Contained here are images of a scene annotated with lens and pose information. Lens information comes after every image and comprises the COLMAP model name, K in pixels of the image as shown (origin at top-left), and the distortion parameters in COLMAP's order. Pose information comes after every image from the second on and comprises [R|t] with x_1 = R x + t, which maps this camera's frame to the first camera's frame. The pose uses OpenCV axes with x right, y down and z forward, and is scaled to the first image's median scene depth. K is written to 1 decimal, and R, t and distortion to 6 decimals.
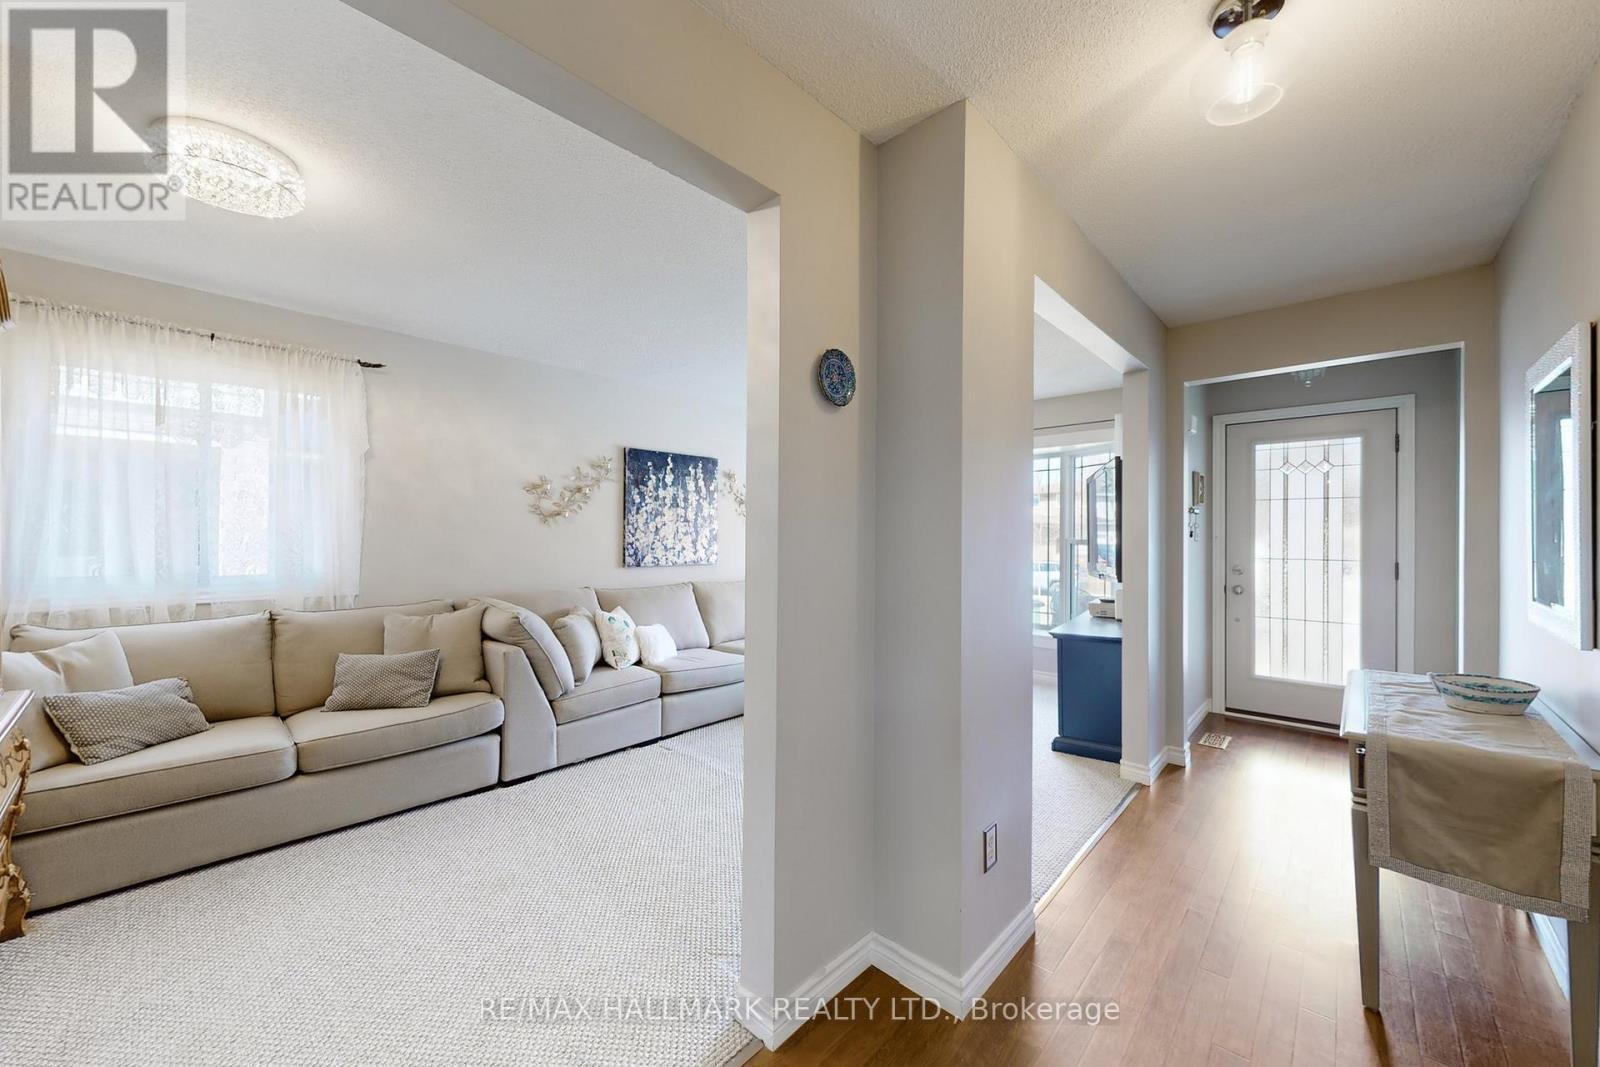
lens RADIAL K [[634.1, 0, 782.7], [0, 634.1, 537.4], [0, 0, 1]] dist [0.002962, -0.000029]
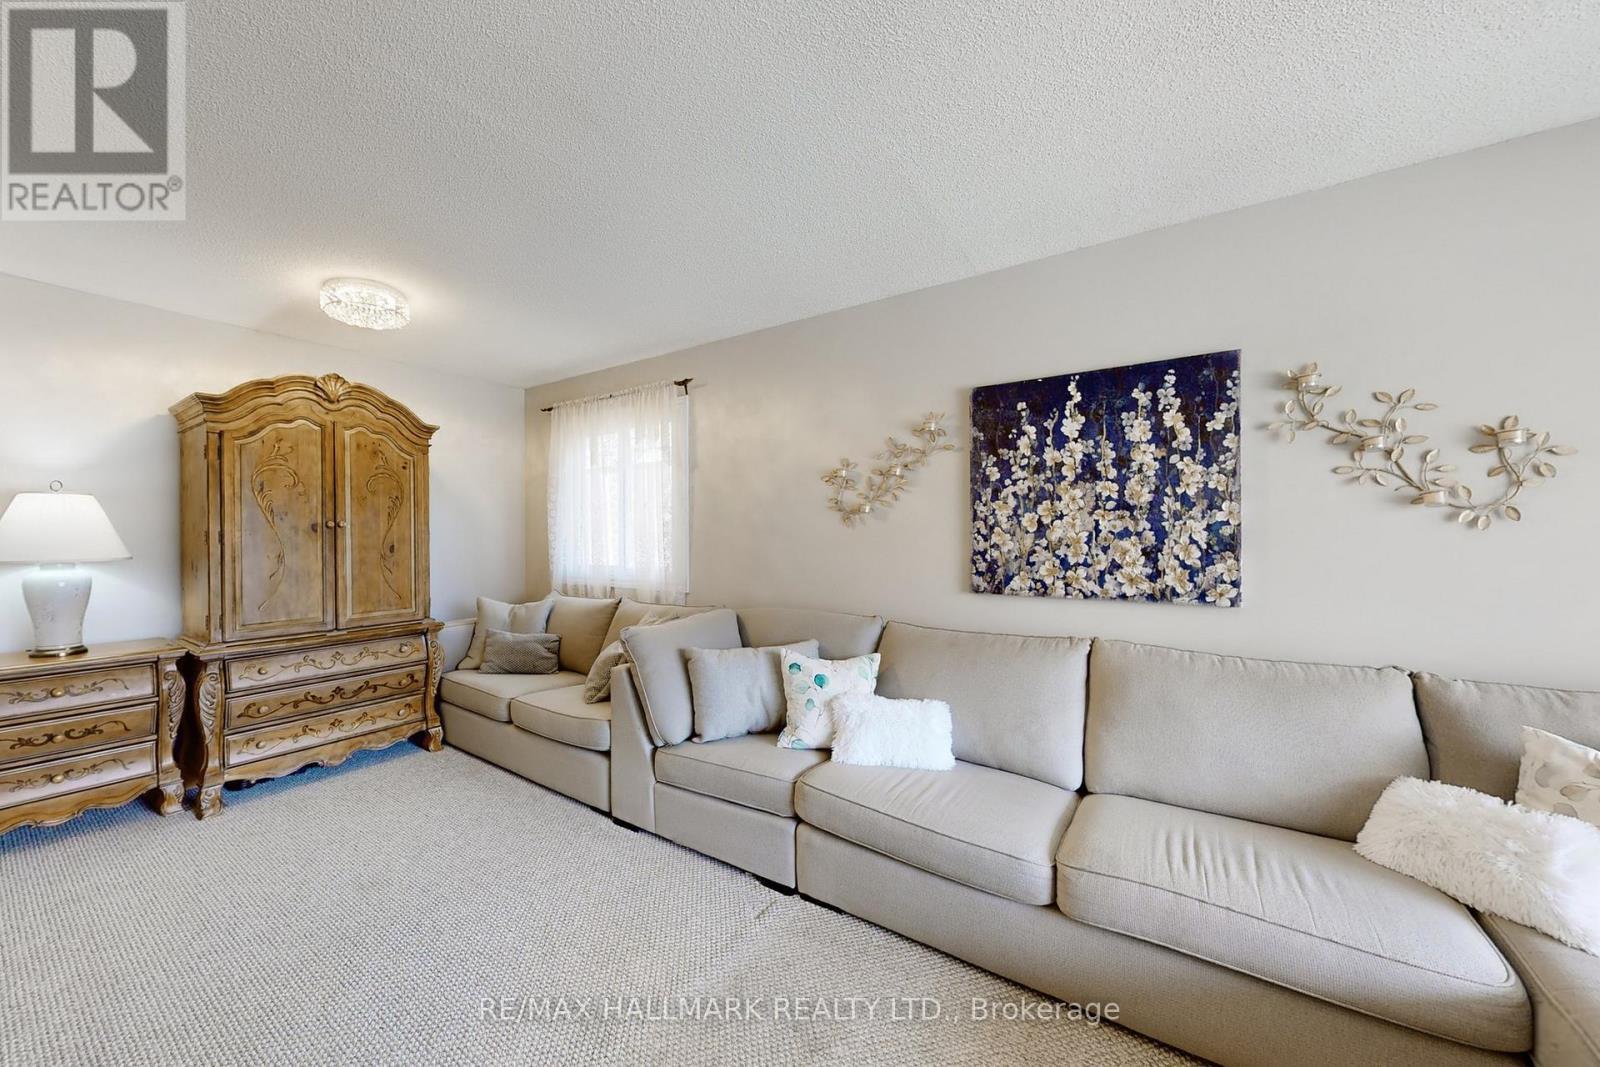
lens RADIAL K [[585.3, 0, 718.0], [0, 585.3, 540.7], [0, 0, 1]] dist [-0.000075, 0.000527]
pose [[0.113040, 0.004591, -0.993580, 0.260270], [0.000977, 0.999988, 0.004732, -0.003804], [0.993590, -0.001506, 0.113034, 0.693746]]
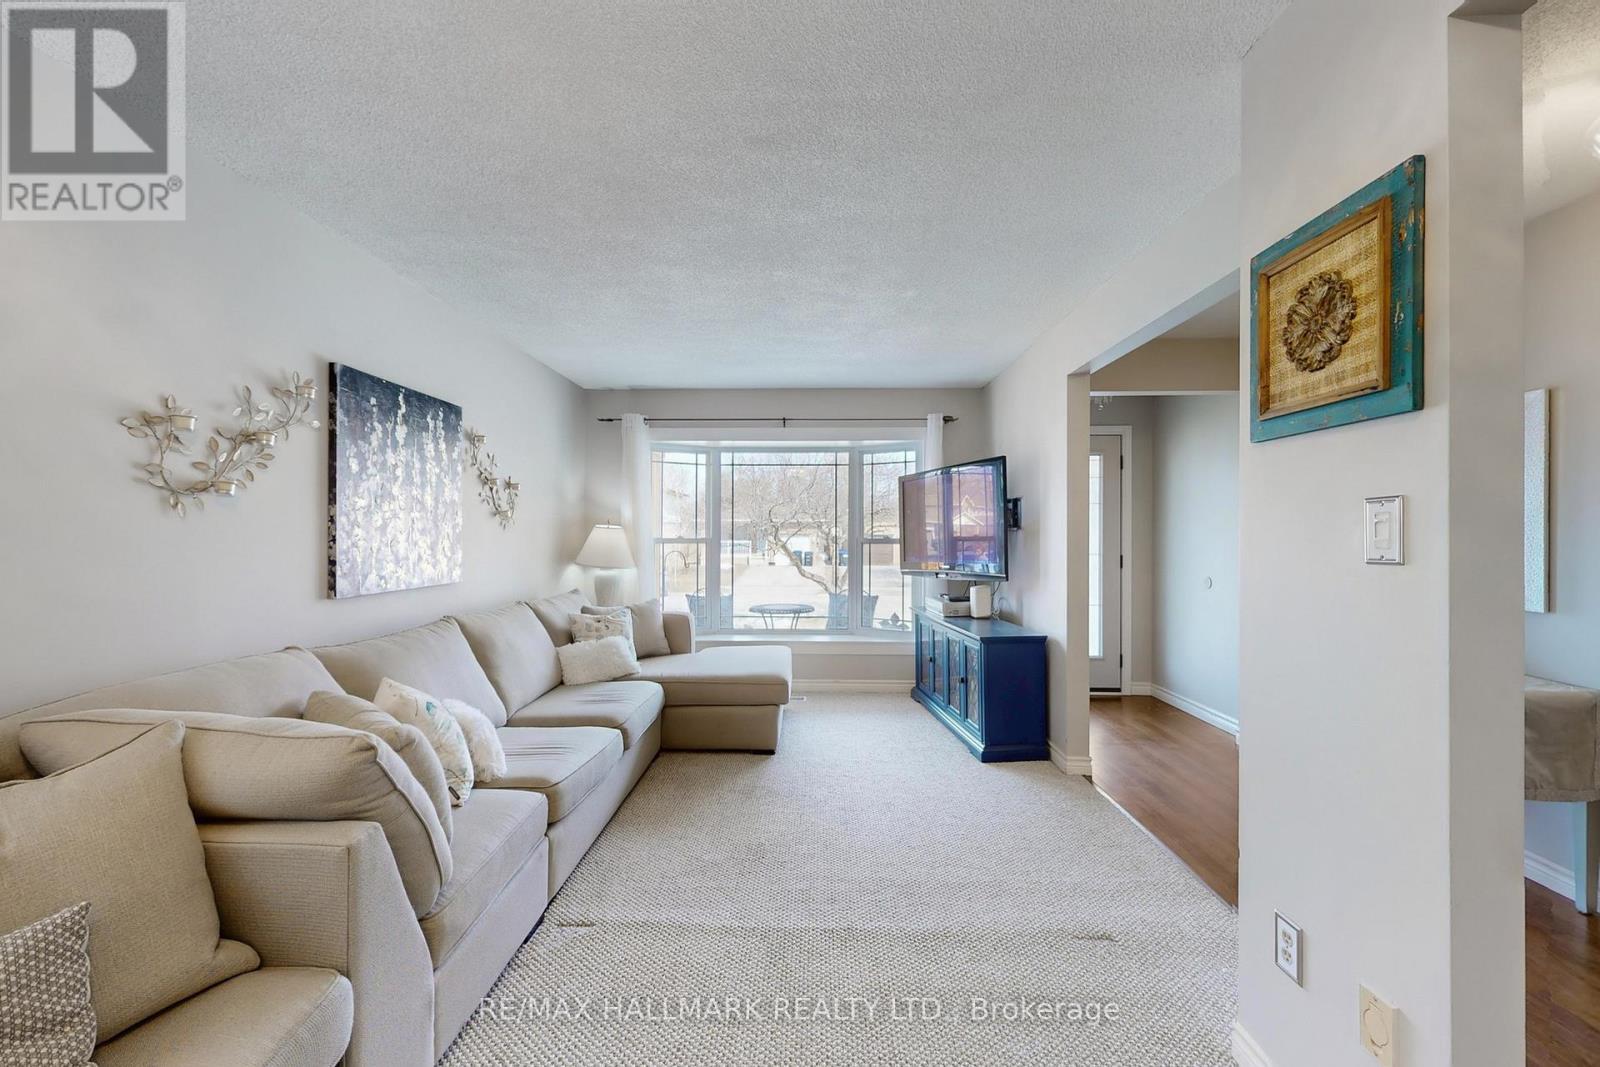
lens RADIAL K [[677.5, 0, 813.1], [0, 677.5, 536.3], [0, 0, 1]] dist [-0.000818, 0.000786]
pose [[0.723553, -0.005010, 0.690251, -0.339662], [0.002956, 0.999987, 0.004160, -0.003868], [-0.690263, -0.000970, 0.723558, 0.336928]]
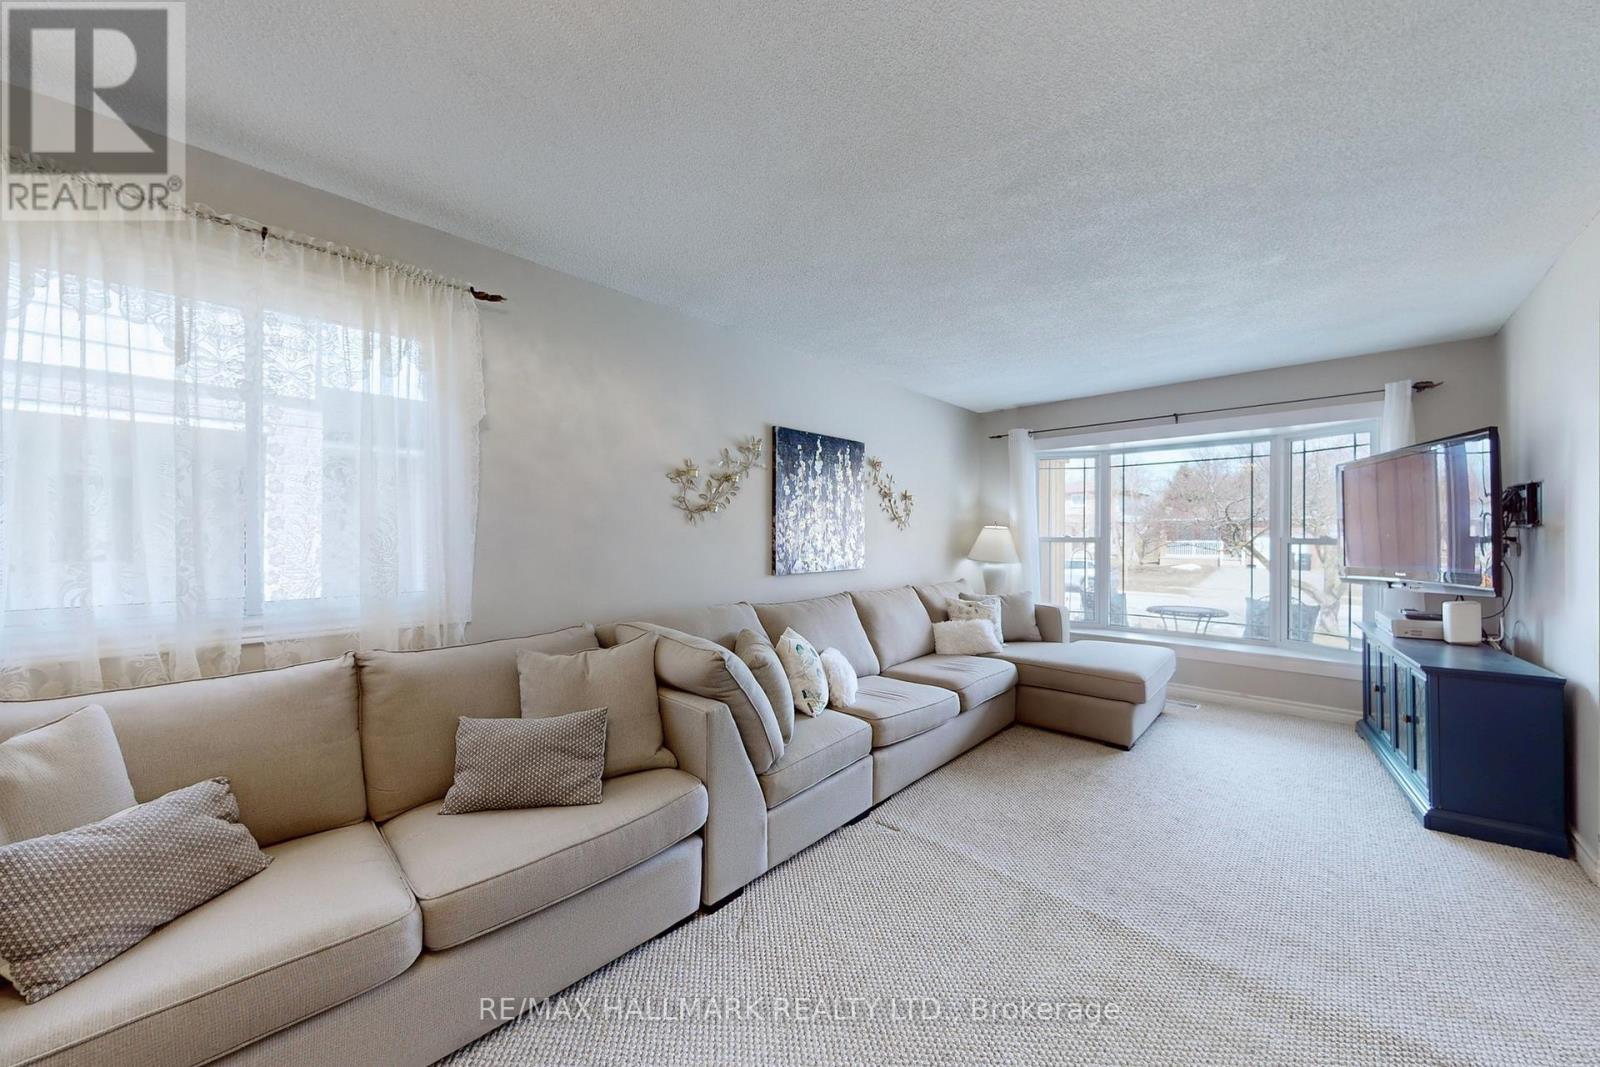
lens RADIAL K [[585.3, 0, 787.8], [0, 585.3, 536.3], [0, 0, 1]] dist [-0.000075, 0.000527]
pose [[0.999921, -0.004667, 0.011704, -0.236792], [0.004642, 0.999987, 0.002144, -0.003399], [-0.011713, -0.002089, 0.999929, 0.252230]]
